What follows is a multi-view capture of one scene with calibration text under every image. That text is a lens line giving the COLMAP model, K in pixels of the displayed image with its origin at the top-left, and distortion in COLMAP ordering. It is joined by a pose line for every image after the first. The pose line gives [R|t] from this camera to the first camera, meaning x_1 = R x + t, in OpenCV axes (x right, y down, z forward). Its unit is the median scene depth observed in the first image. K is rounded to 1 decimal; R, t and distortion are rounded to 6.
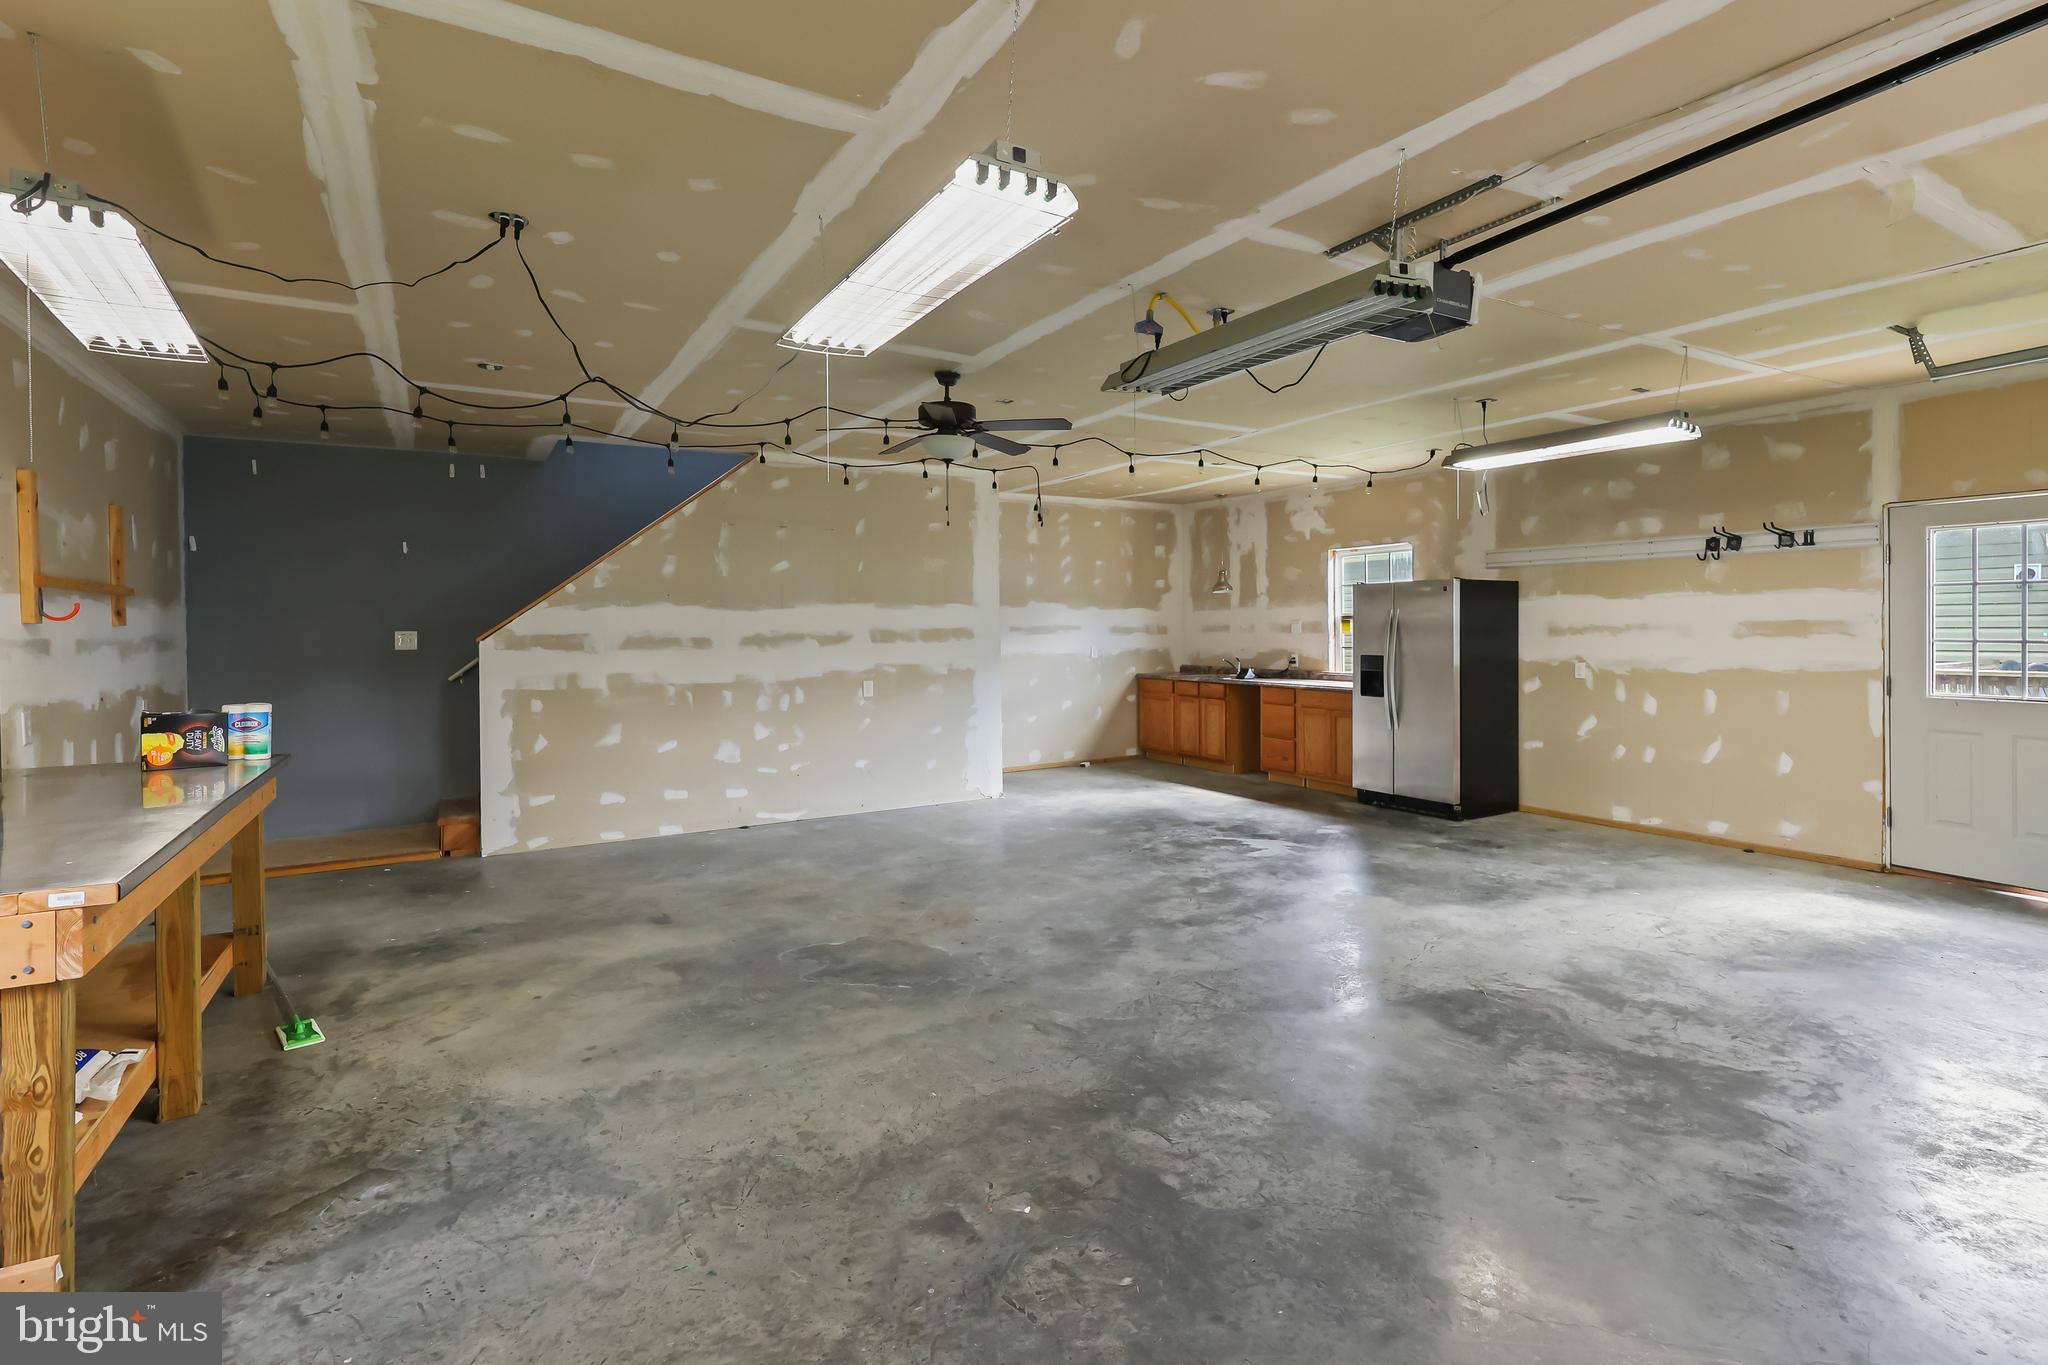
lens RADIAL K [[944.0, 0, 1023.1], [0, 944.0, 629.5], [0, 0, 1]] dist [0.000198, 0.000019]
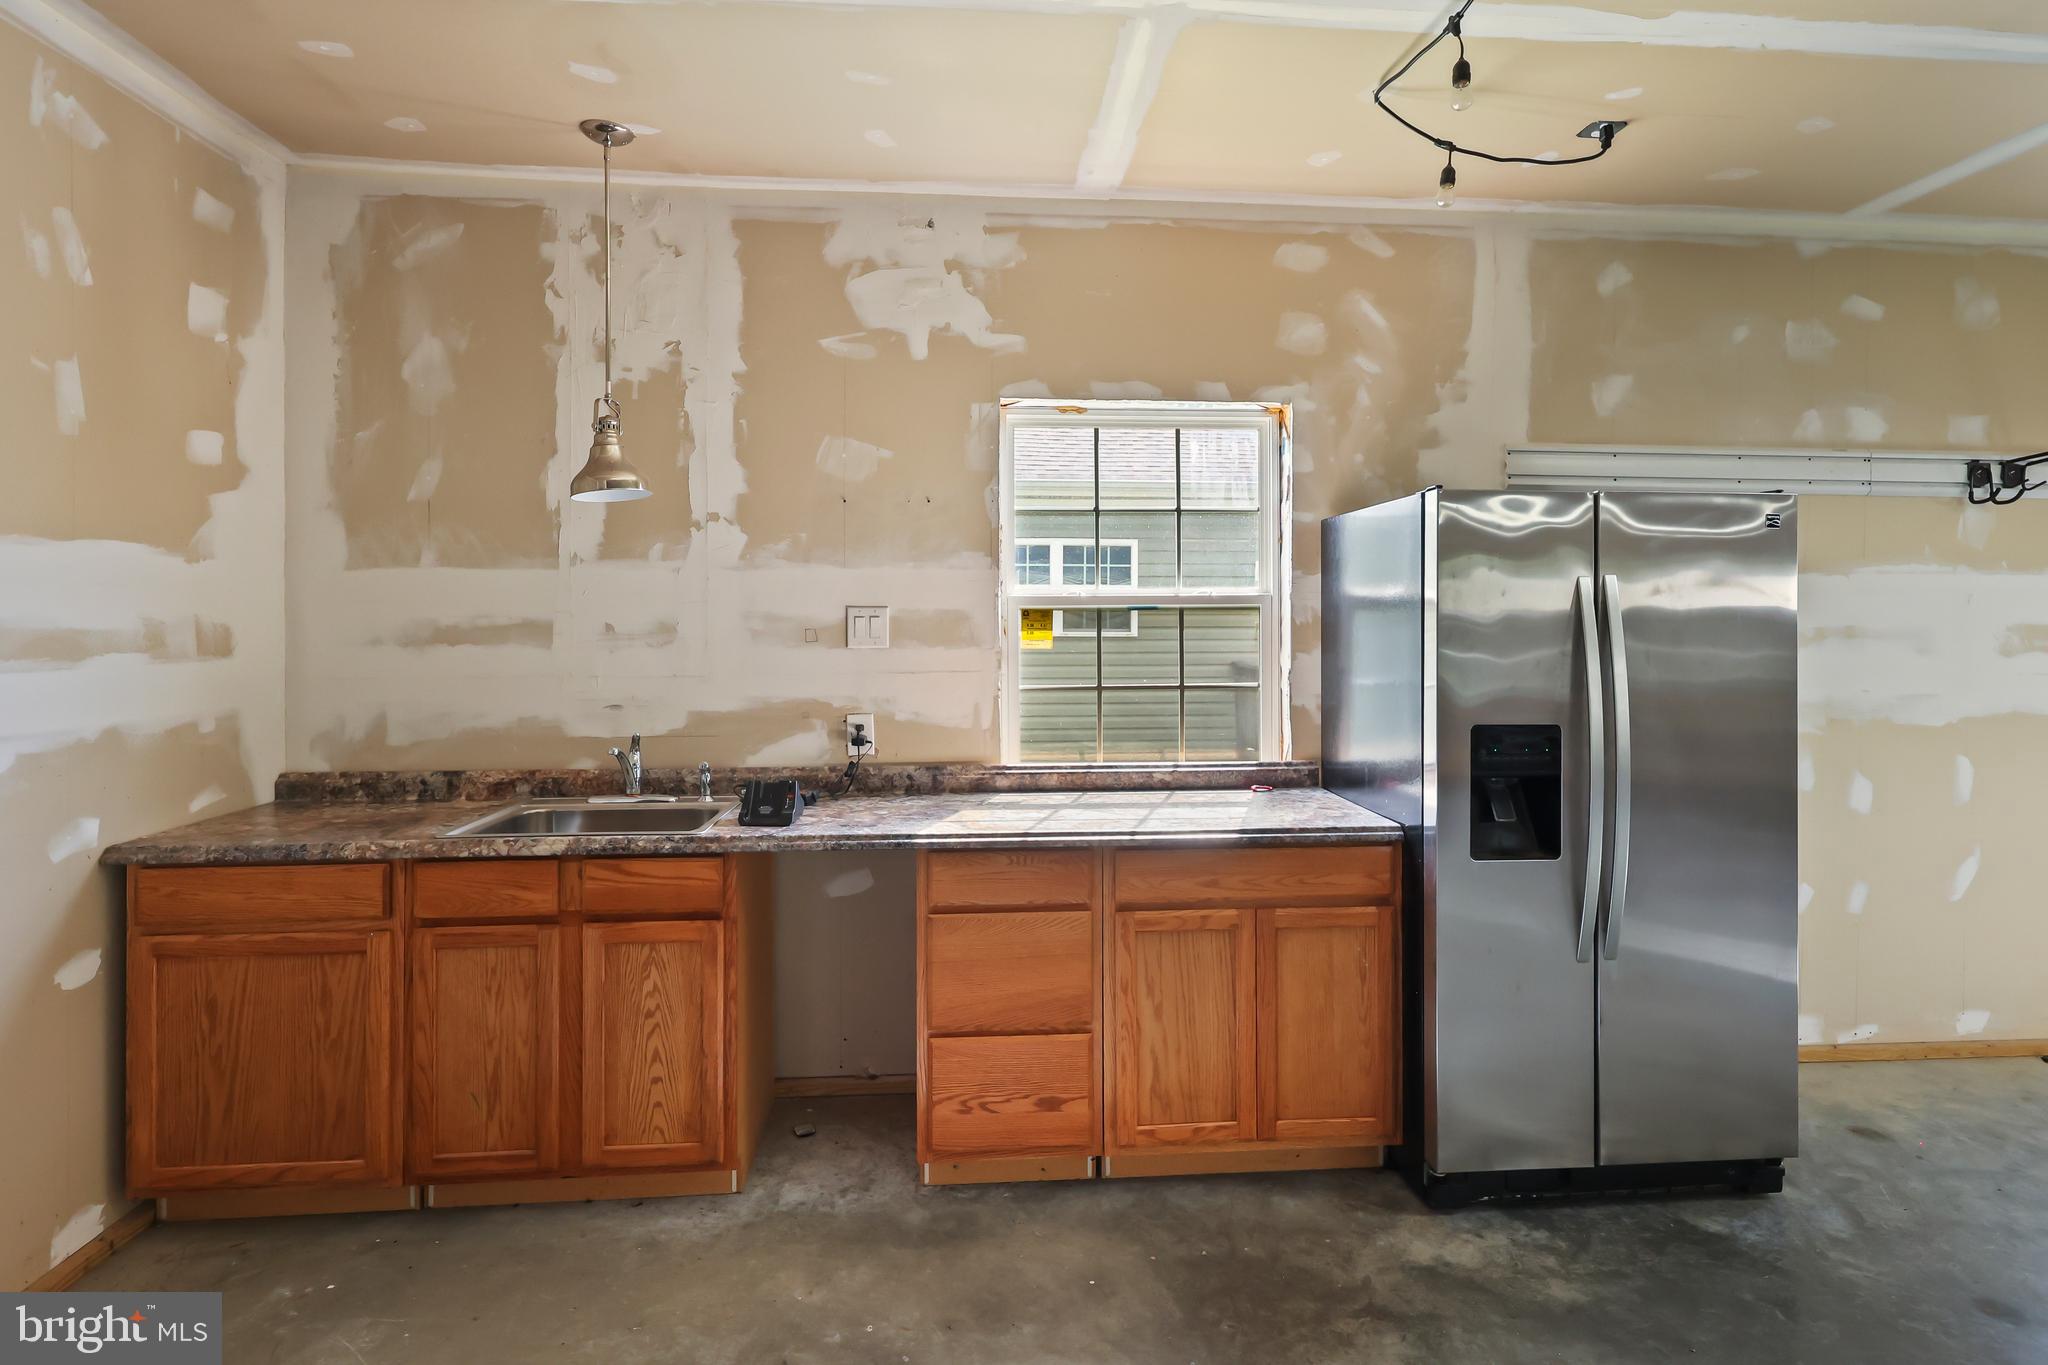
lens RADIAL K [[1066.9, 0, 1047.3], [0, 1066.9, 614.3], [0, 0, 1]] dist [-0.003381, 0.000857]
pose [[0.428533, 0.012095, 0.903445, -0.007584], [-0.001091, 0.999917, -0.012869, -0.003388], [-0.903526, 0.004529, 0.428510, 0.804633]]
